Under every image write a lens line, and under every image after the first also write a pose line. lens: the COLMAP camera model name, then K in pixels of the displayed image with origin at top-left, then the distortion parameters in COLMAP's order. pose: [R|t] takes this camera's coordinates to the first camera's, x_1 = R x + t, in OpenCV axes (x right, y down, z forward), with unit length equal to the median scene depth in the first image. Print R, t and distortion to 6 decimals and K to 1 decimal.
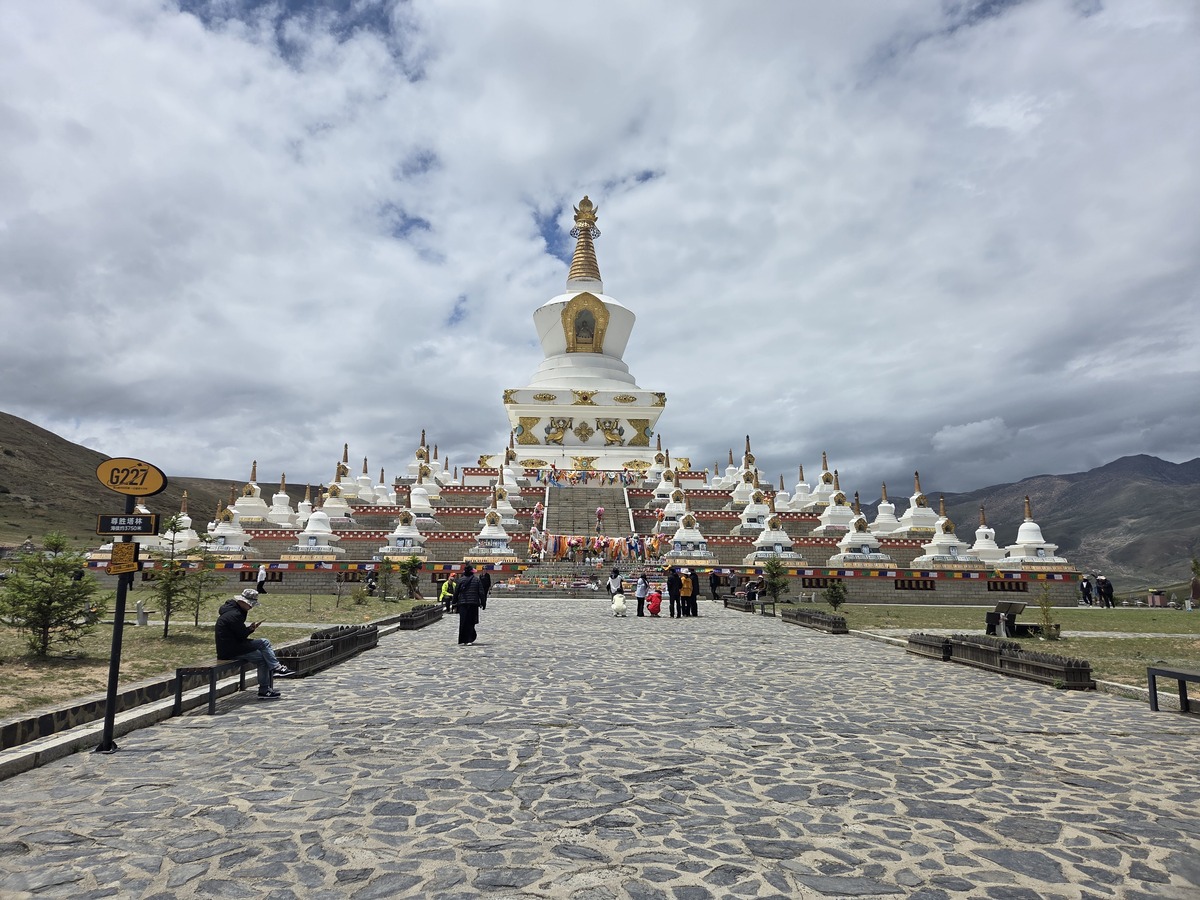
lens RADIAL K [[794.4, 0, 600.0], [0, 794.4, 450.0], [0, 0, 1]] dist [0.053607, -0.030761]
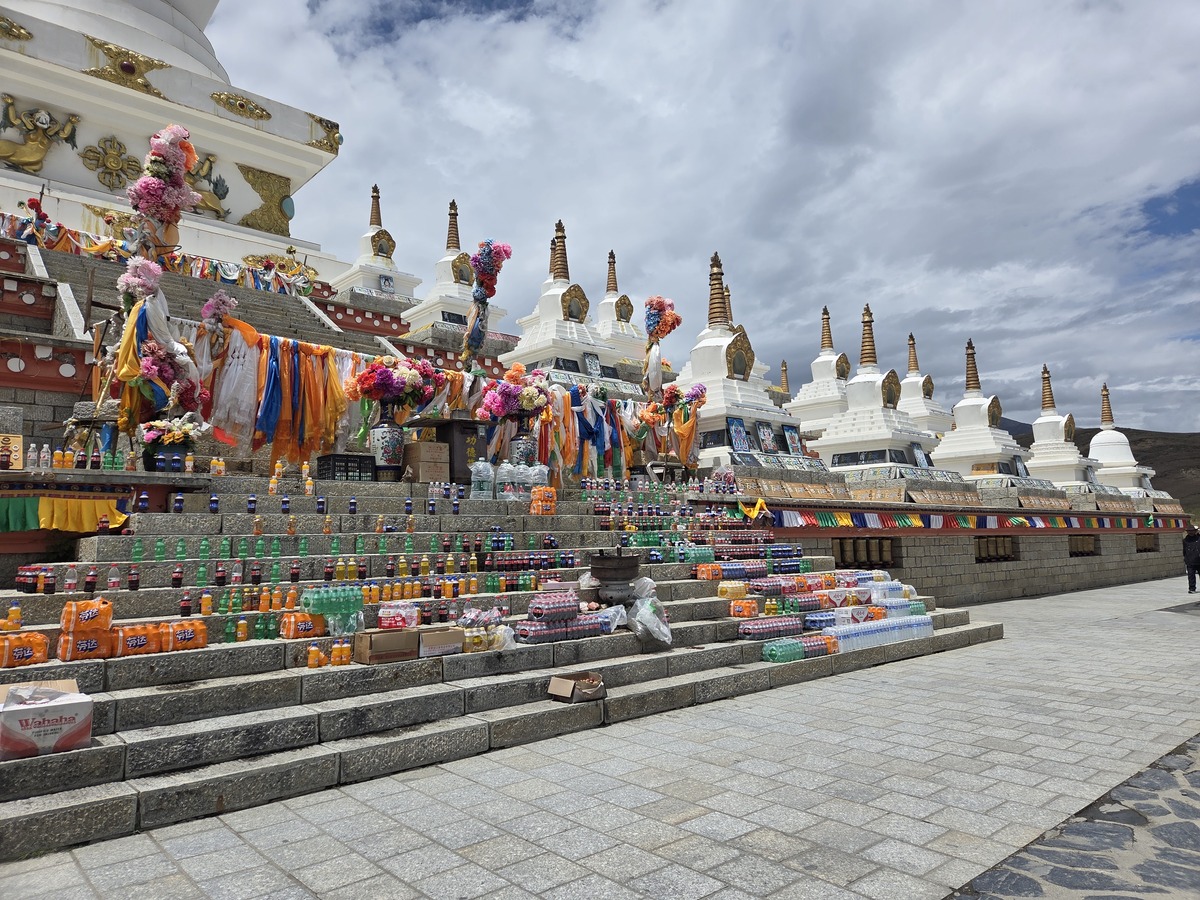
lens RADIAL K [[794.4, 0, 600.0], [0, 794.4, 450.0], [0, 0, 1]] dist [0.053607, -0.030761]
pose [[0.758108, 0.049549, 0.650244, -0.105664], [-0.086549, 0.995933, 0.025016, 0.099950], [-0.646360, -0.075243, 0.759313, 0.656468]]
